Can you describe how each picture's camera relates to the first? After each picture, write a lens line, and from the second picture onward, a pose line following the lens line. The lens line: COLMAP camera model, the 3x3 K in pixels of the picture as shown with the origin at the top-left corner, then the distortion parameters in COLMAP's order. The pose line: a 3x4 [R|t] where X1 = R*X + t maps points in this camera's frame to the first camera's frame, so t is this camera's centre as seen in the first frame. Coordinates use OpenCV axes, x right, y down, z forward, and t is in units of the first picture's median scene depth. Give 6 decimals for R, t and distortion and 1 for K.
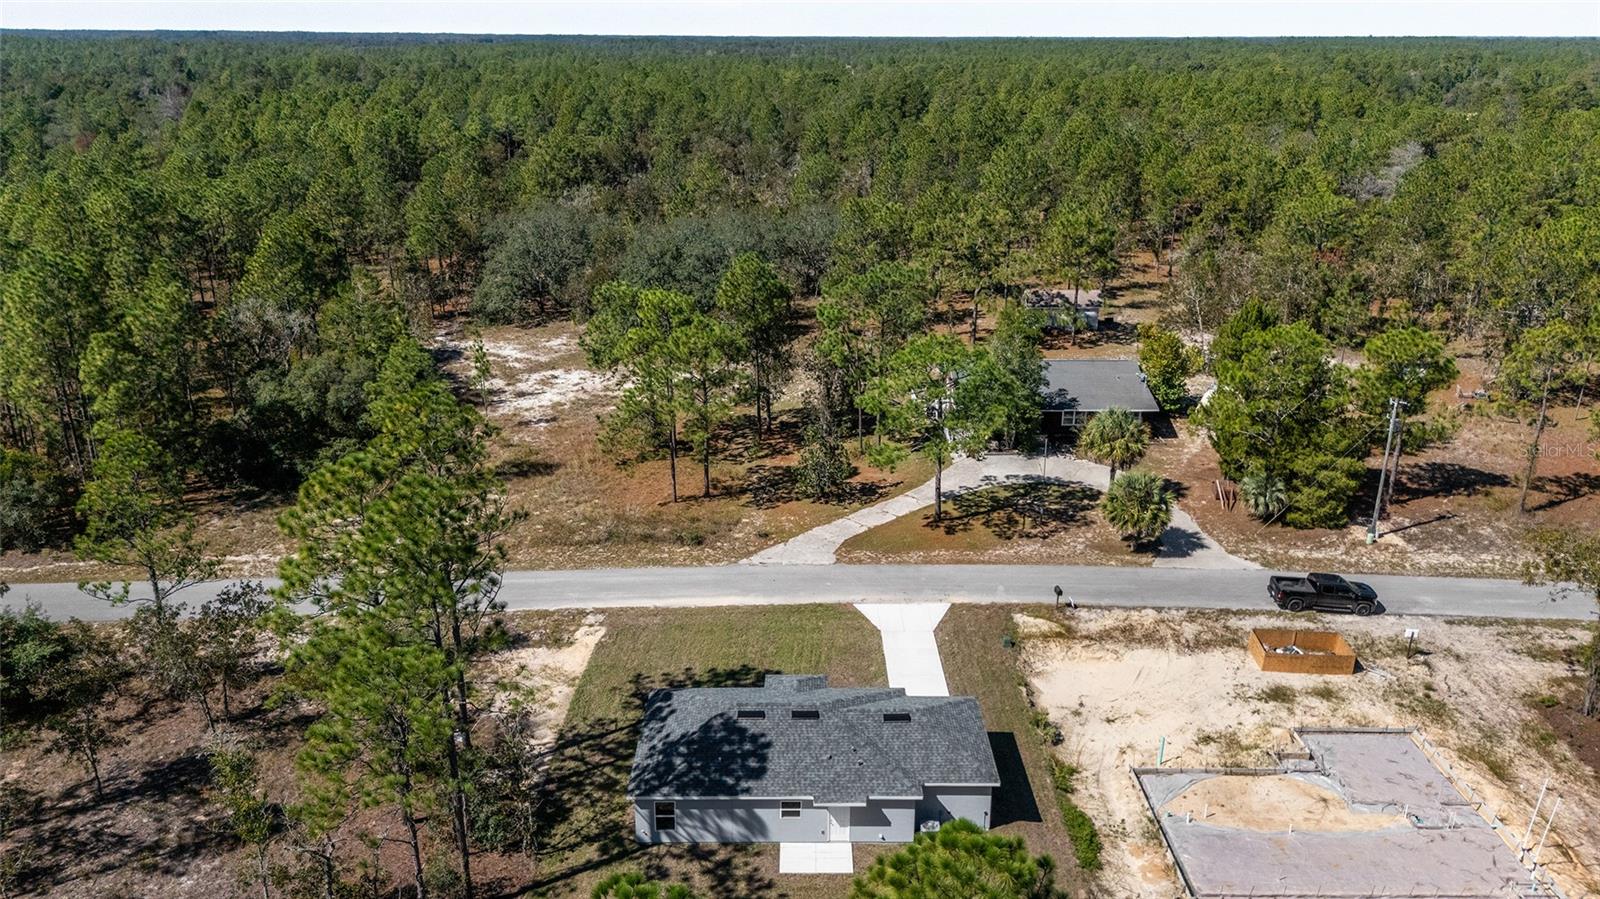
lens RADIAL K [[1145.2, 0, 805.4], [0, 1145.2, 442.8], [0, 0, 1]] dist [0.015398, -0.002847]
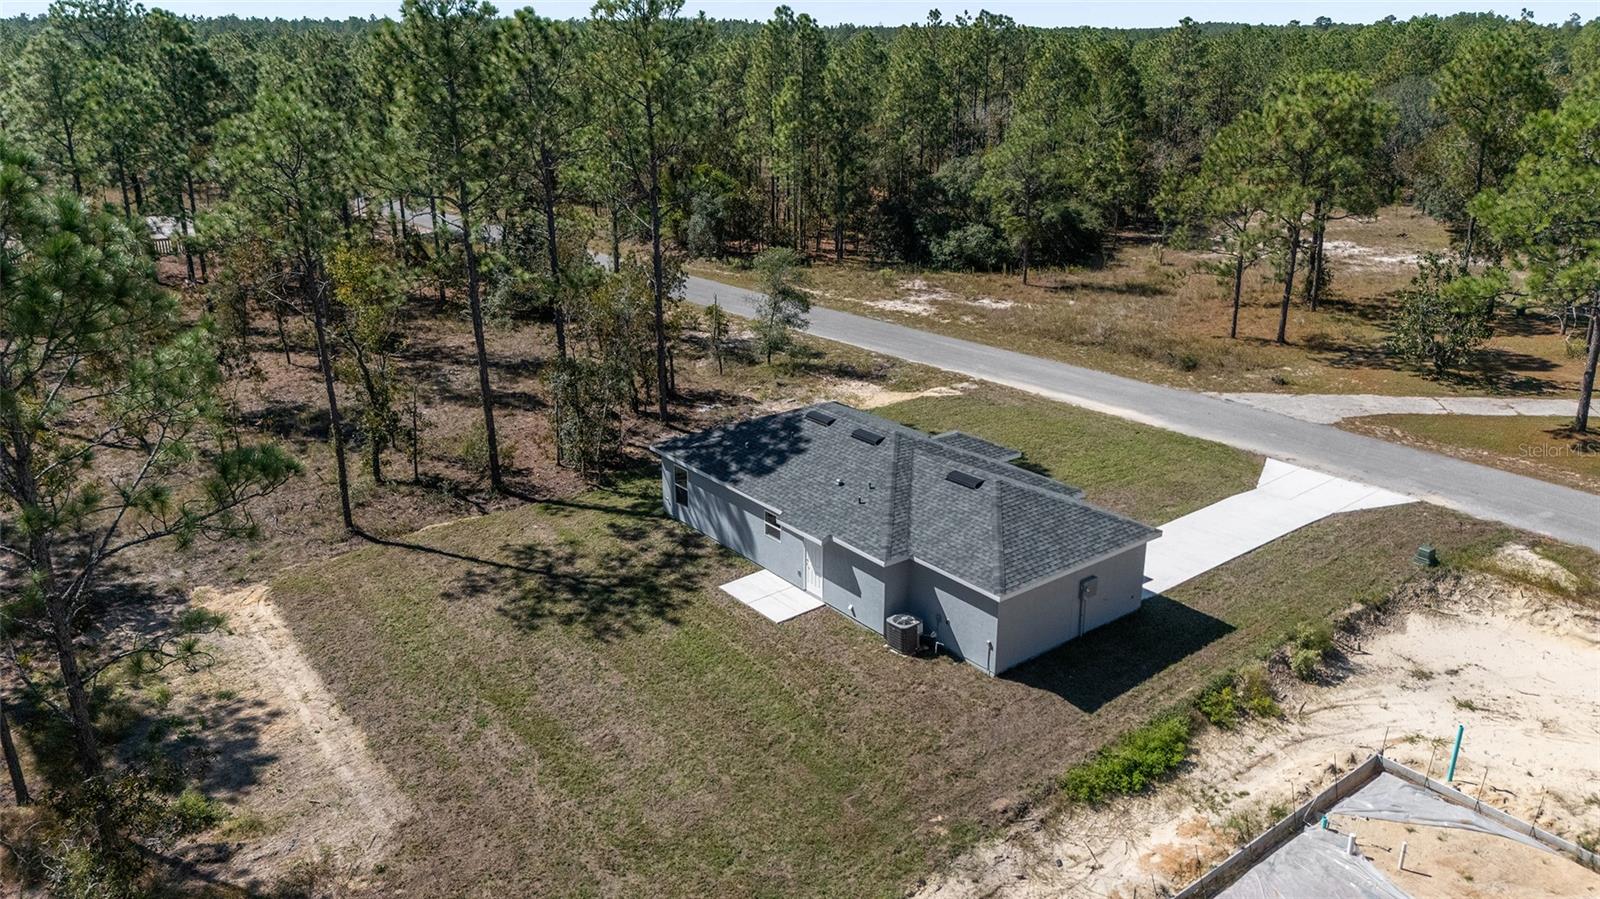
lens RADIAL K [[1157.5, 0, 800.0], [0, 1157.5, 449.5], [0, 0, 1]] dist [0.008405, -0.001763]
pose [[0.612542, 0.258473, -0.746983, 0.496382], [-0.250097, 0.959850, 0.127045, 0.157227], [0.749829, 0.108998, 0.652592, 0.472622]]
